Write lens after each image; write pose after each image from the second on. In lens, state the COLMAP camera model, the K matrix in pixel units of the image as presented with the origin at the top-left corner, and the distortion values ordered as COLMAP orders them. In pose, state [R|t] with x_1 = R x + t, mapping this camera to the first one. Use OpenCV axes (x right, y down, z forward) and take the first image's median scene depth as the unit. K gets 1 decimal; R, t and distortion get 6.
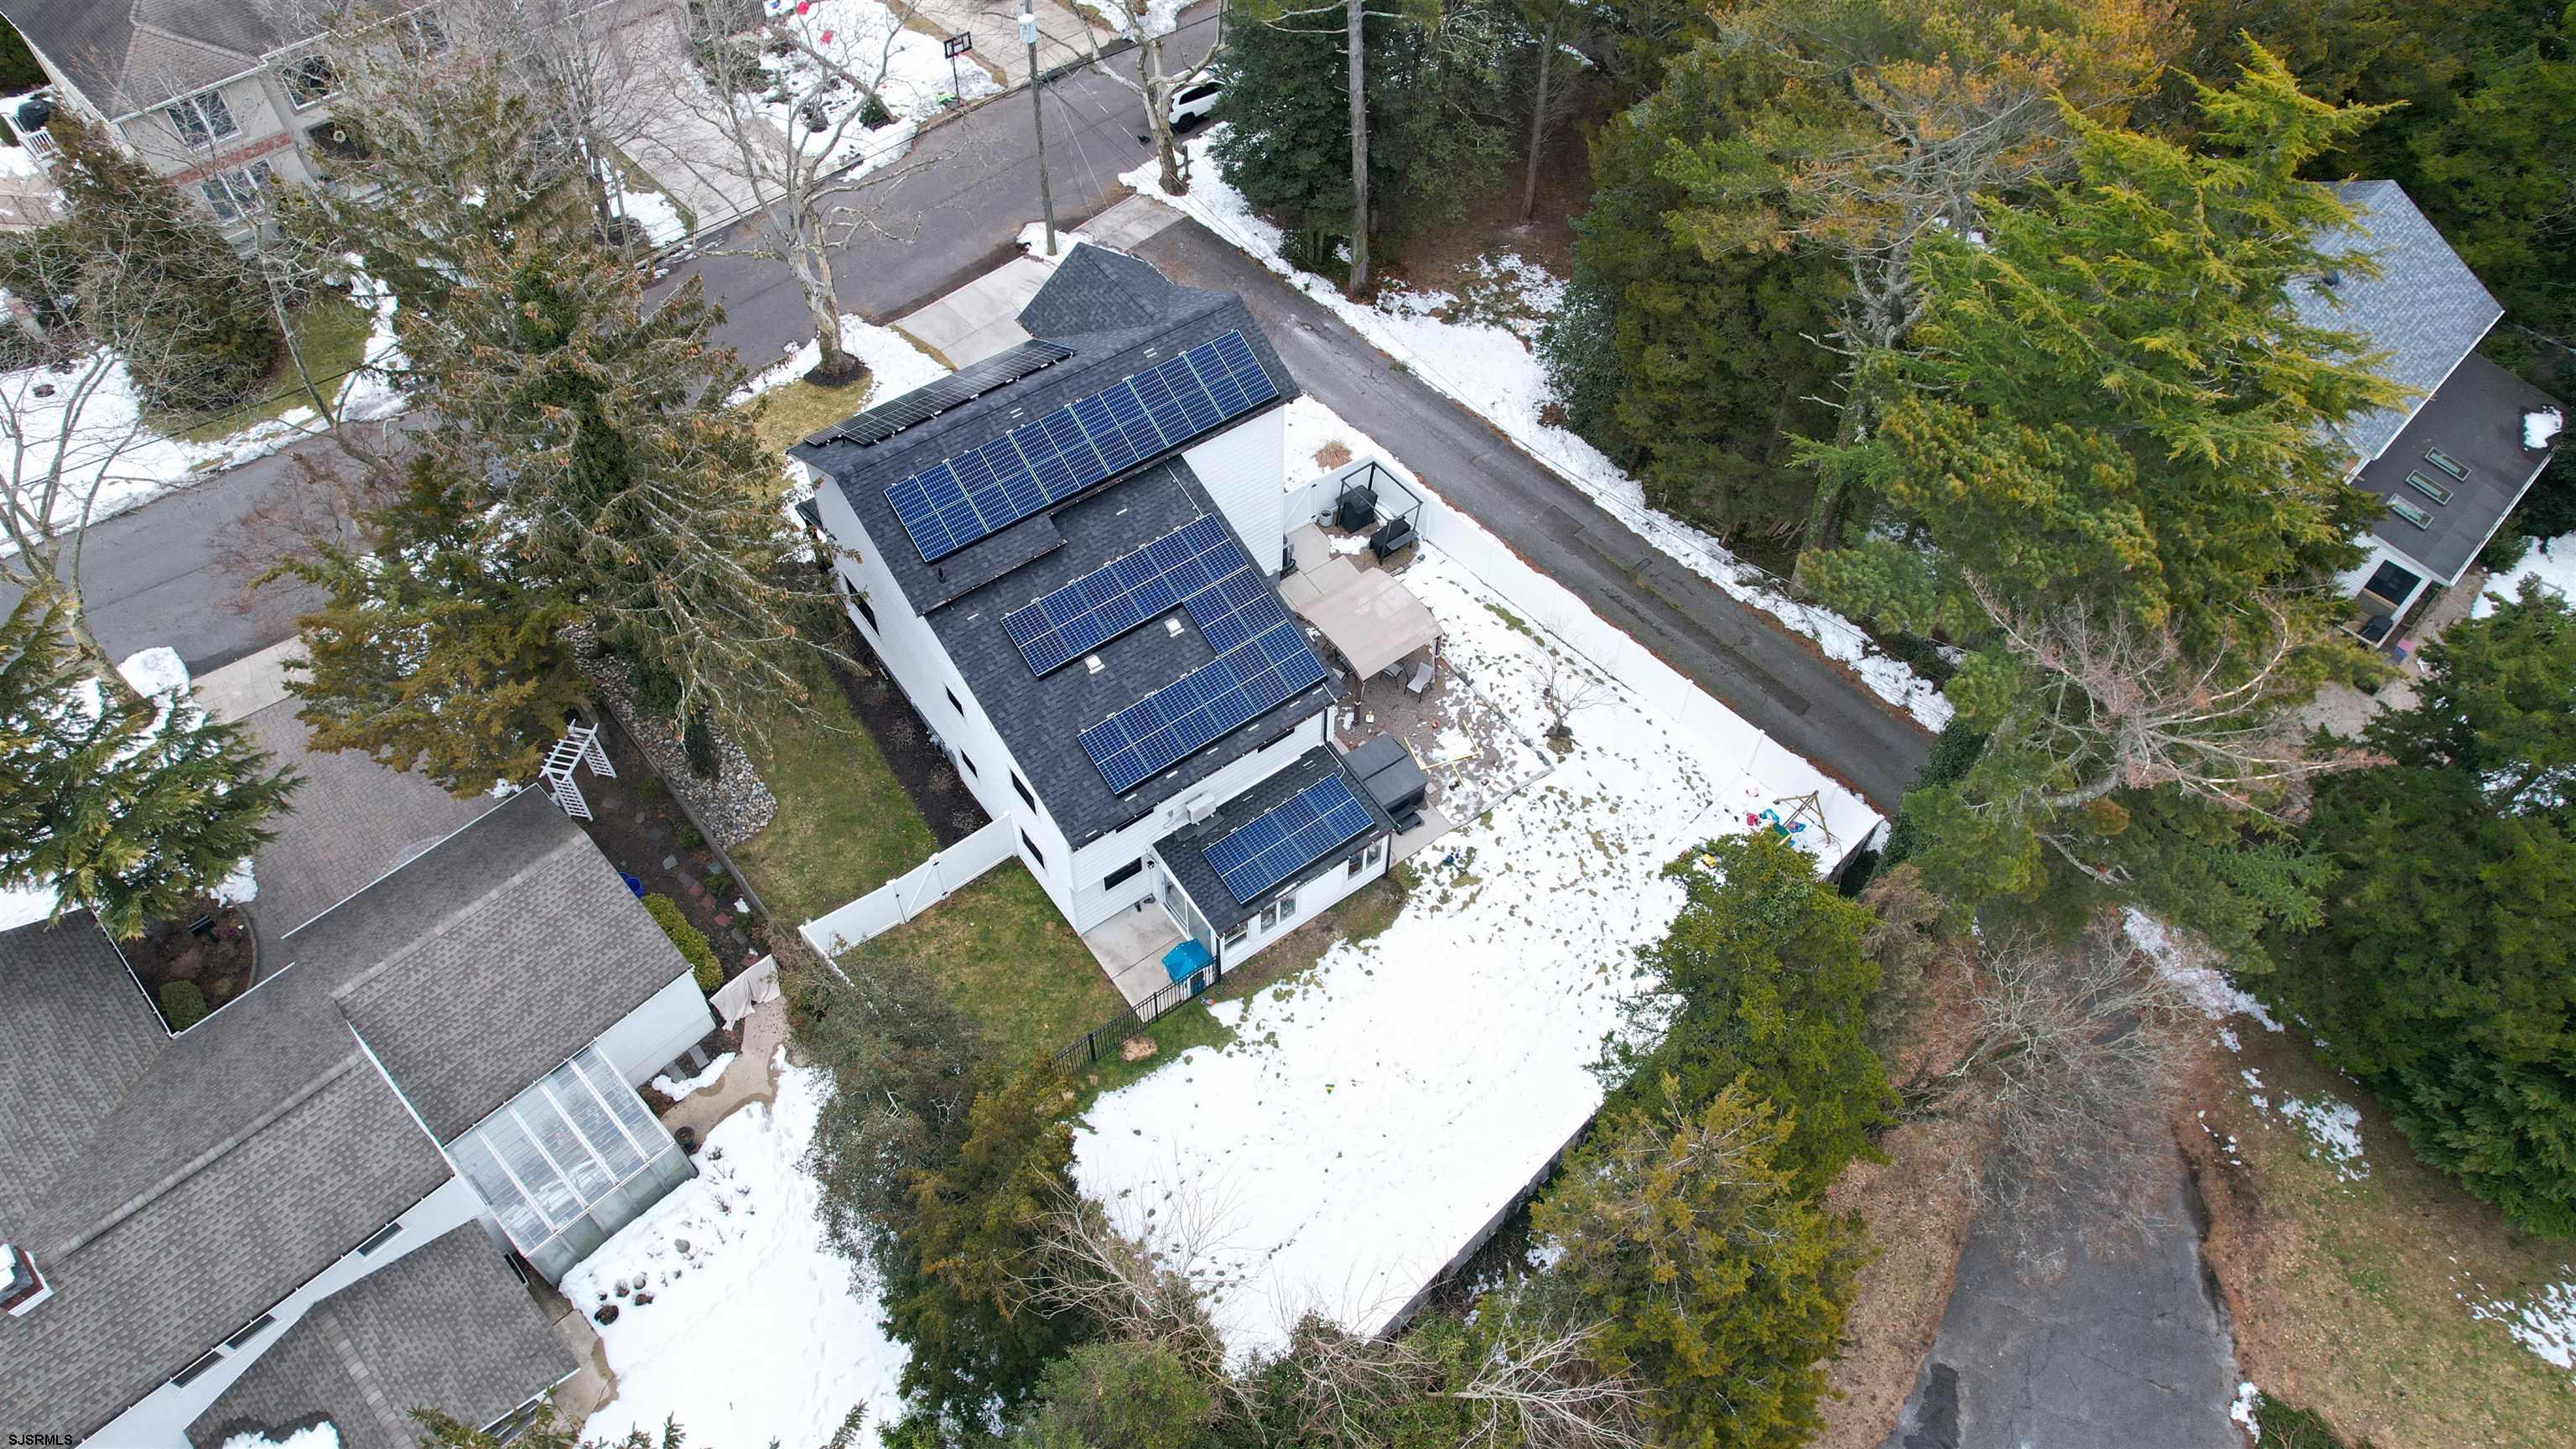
lens RADIAL K [[1671.6, 0, 1291.9], [0, 1671.6, 715.1], [0, 0, 1]] dist [-0.033208, -0.000280]
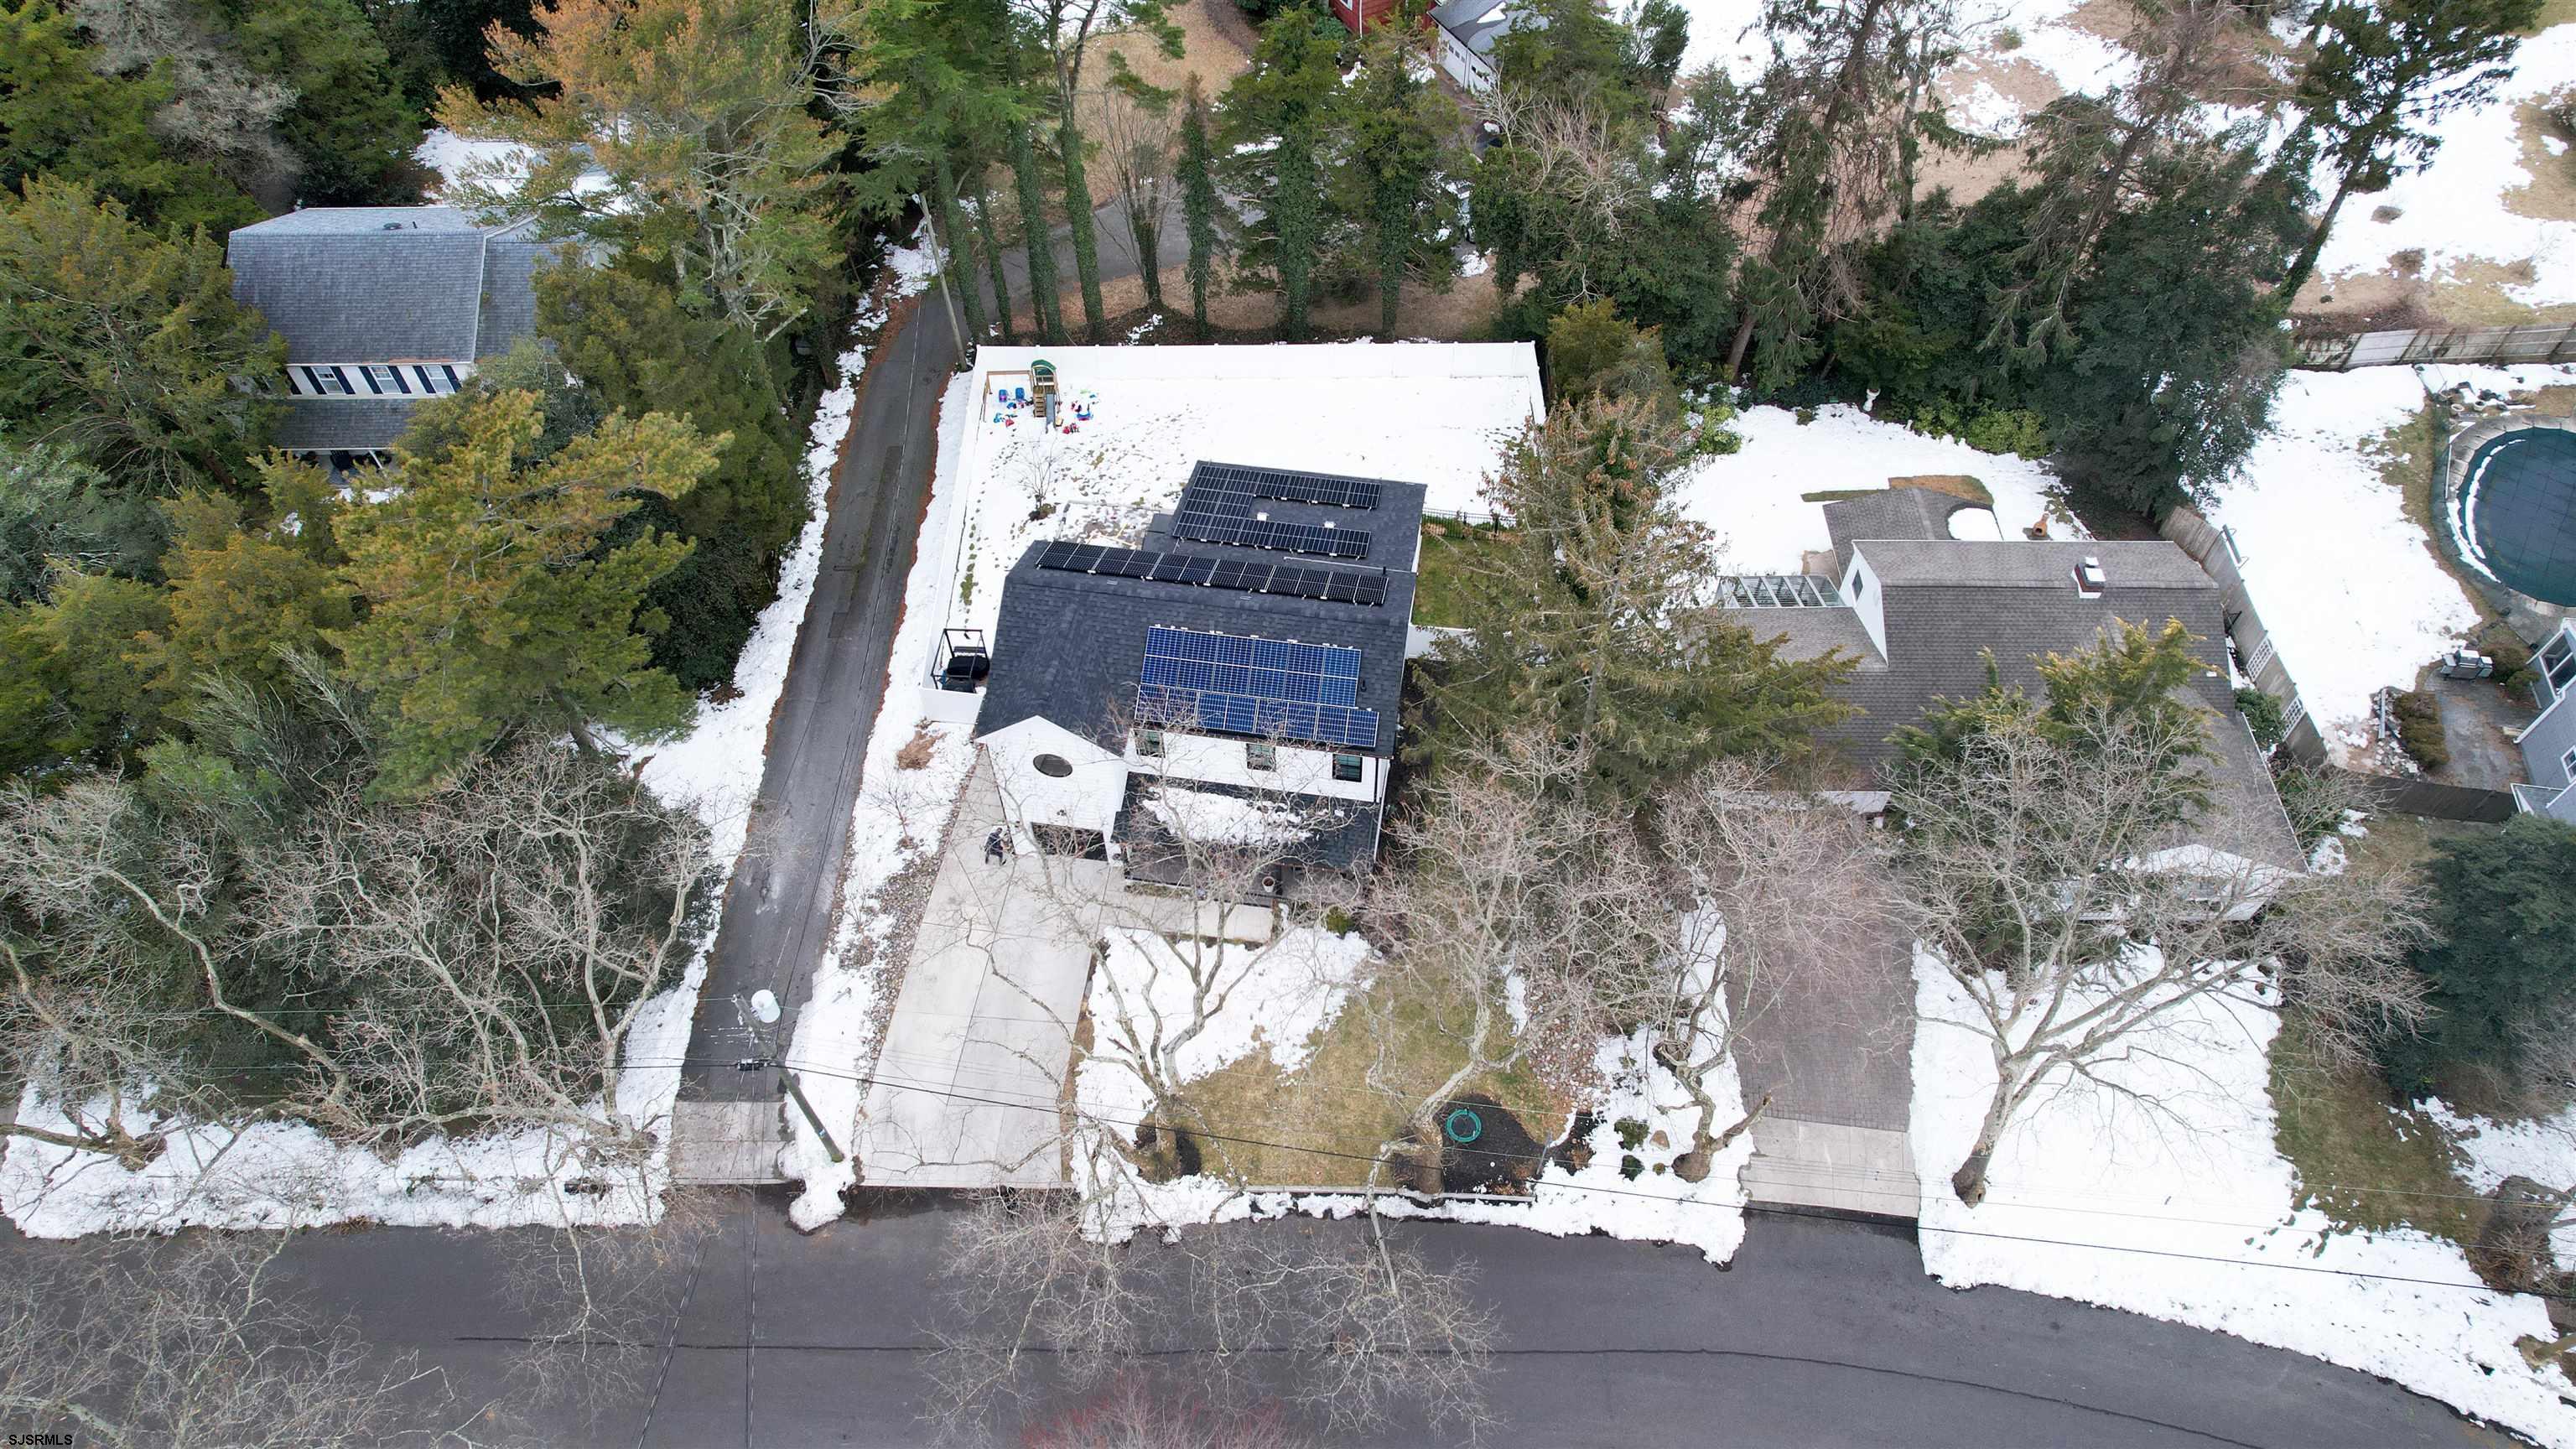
lens RADIAL K [[1671.6, 0, 1291.9], [0, 1671.6, 715.1], [0, 0, 1]] dist [-0.033208, -0.000280]
pose [[-0.705562, -0.571536, 0.418961, -0.620961], [0.554051, -0.076298, 0.828979, -0.974595], [-0.441825, 0.817022, 0.370493, 0.528941]]
